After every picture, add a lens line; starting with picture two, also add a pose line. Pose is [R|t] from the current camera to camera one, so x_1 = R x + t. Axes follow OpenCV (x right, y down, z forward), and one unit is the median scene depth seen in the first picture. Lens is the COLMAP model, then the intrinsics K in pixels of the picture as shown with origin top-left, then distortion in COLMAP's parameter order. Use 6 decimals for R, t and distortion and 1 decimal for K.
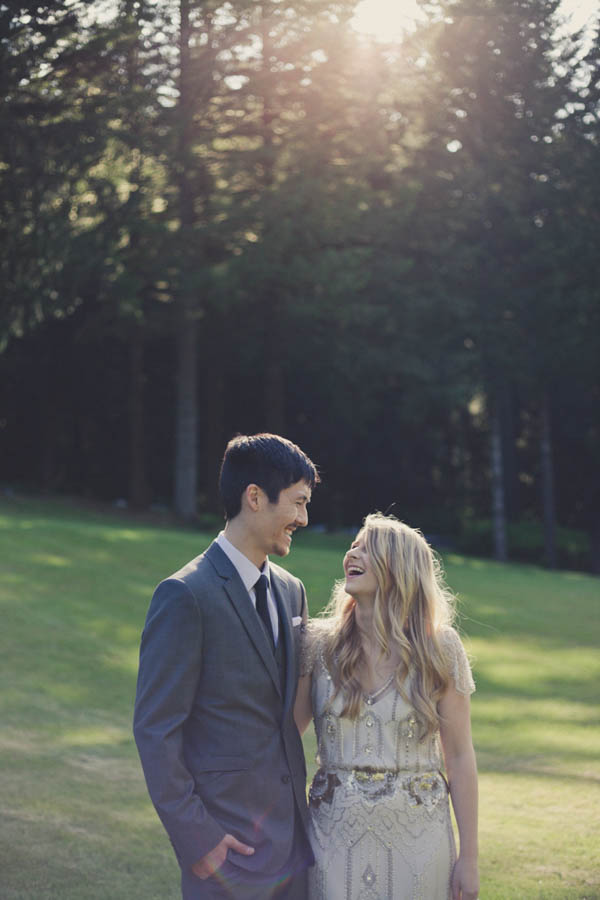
lens RADIAL K [[1299.3, 0, 300.3], [0, 1299.3, 450.6], [0, 0, 1]] dist [-0.010817, 0.000000]
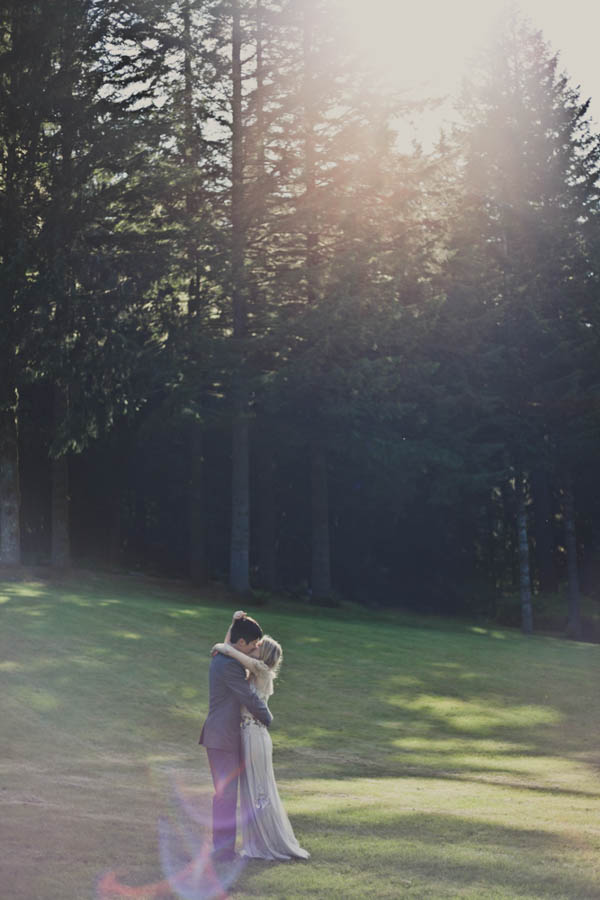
lens RADIAL K [[1299.3, 0, 300.1], [0, 1299.3, 449.5], [0, 0, 1]] dist [-0.010817, 0.000000]
pose [[0.998989, -0.005622, -0.044608, 0.016854], [0.003321, 0.998667, -0.051504, -0.015893], [0.044838, 0.051303, 0.997676, -0.137843]]
